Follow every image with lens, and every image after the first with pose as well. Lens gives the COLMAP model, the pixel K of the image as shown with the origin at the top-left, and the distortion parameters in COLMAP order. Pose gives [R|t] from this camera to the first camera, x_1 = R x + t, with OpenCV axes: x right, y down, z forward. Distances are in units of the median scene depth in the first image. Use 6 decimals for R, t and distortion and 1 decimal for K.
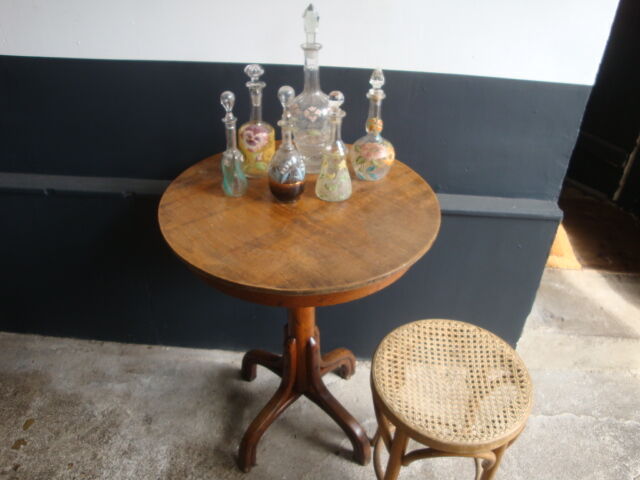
lens RADIAL K [[504.5, 0, 320.0], [0, 504.5, 240.0], [0, 0, 1]] dist [-0.167389, 0.117456]
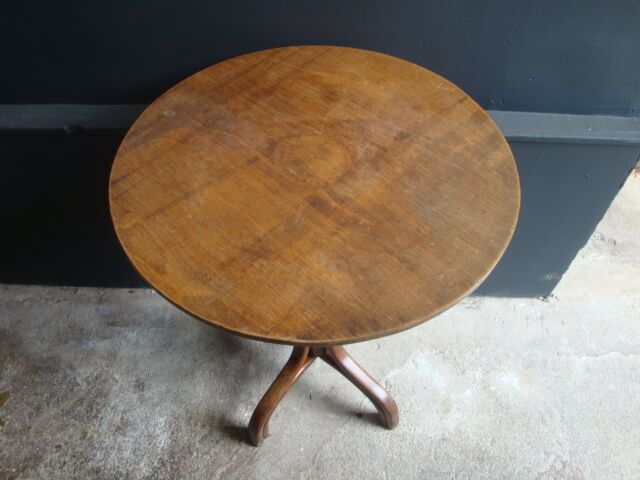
lens RADIAL K [[516.6, 0, 320.0], [0, 516.6, 240.0], [0, 0, 1]] dist [-0.172610, 0.128562]
pose [[0.998970, -0.043453, 0.013060, -0.035349], [0.037990, 0.958406, 0.282867, -0.129884], [-0.024808, -0.282080, 0.959070, 0.227192]]
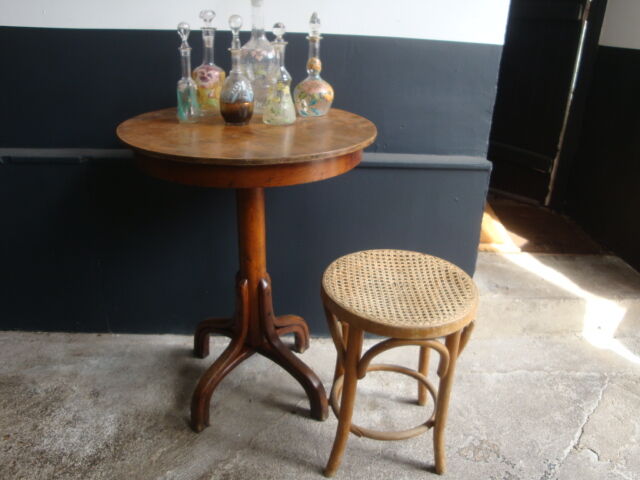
lens RADIAL K [[504.5, 0, 320.0], [0, 504.5, 240.0], [0, 0, 1]] dist [-0.167389, 0.117456]
pose [[0.994998, -0.028959, 0.095600, 0.002699], [0.045444, 0.983509, -0.175055, 0.282248], [-0.088954, 0.178524, 0.979906, -0.022265]]
